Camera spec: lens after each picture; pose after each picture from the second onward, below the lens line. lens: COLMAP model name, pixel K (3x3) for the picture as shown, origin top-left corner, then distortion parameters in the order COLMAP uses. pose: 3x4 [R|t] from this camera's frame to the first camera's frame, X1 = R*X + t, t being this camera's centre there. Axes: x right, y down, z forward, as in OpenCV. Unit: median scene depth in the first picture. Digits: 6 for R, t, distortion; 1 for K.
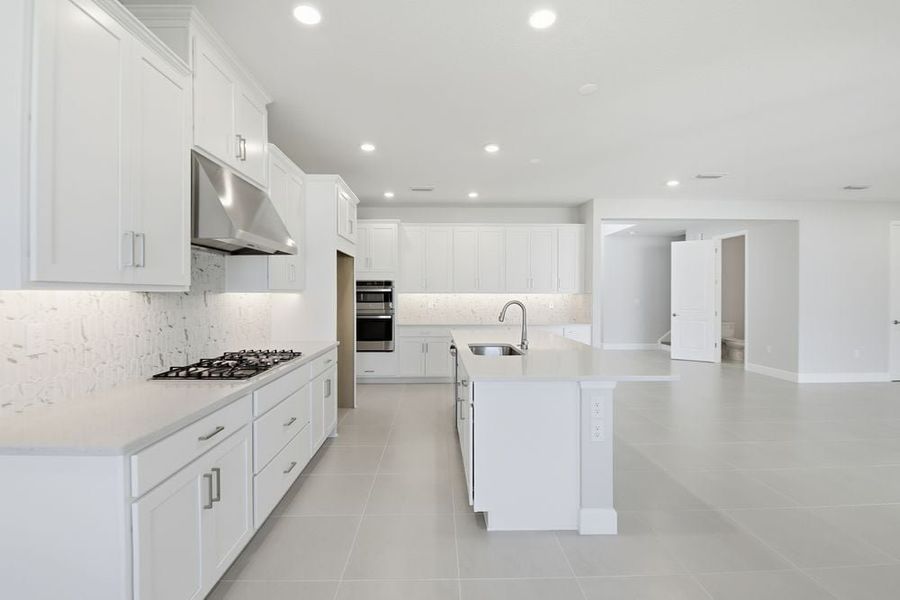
lens RADIAL K [[399.6, 0, 447.2], [0, 399.6, 295.3], [0, 0, 1]] dist [-0.009177, -0.000998]
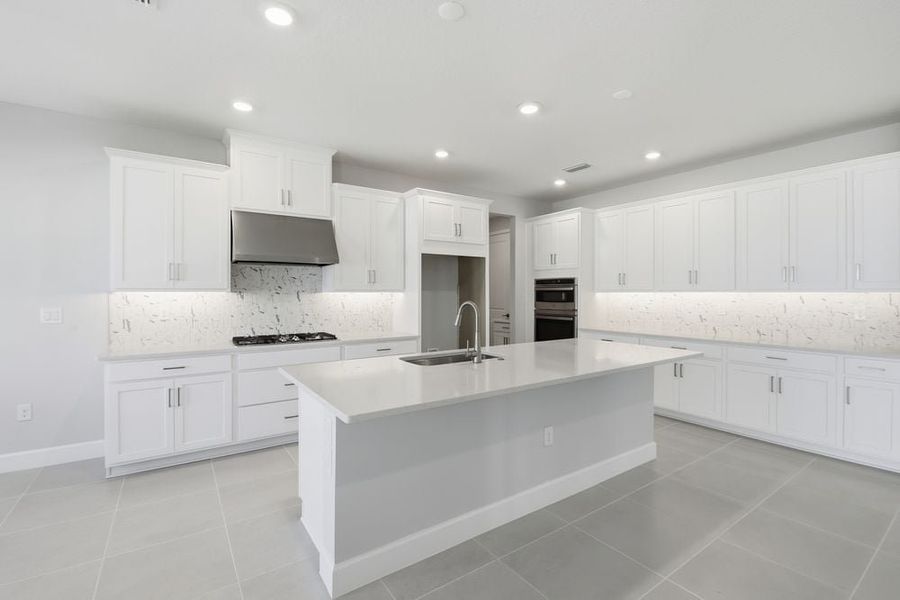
lens RADIAL K [[399.6, 0, 447.2], [0, 399.6, 295.3], [0, 0, 1]] dist [-0.009177, -0.000998]
pose [[0.542275, 0.004089, -0.840191, 0.453991], [-0.001986, 0.999992, 0.003585, -0.000920], [0.840198, -0.000275, 0.542279, 0.289989]]
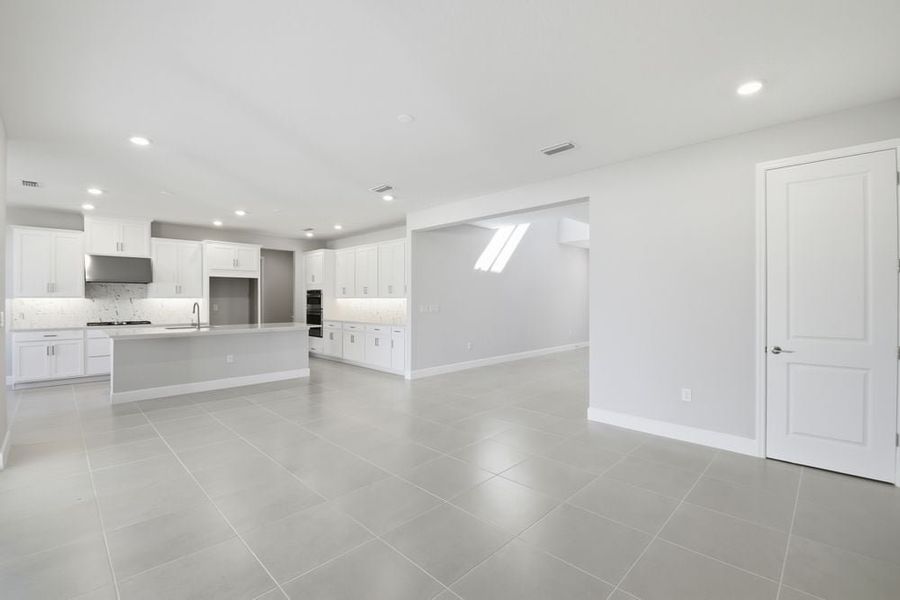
lens RADIAL K [[394.3, 0, 441.8], [0, 394.3, 301.3], [0, 0, 1]] dist [0.000986, -0.009887]
pose [[0.686277, 0.003248, -0.727333, 1.265113], [-0.001317, 0.999994, 0.003223, 0.001056], [0.727339, -0.001254, 0.686278, 0.315108]]
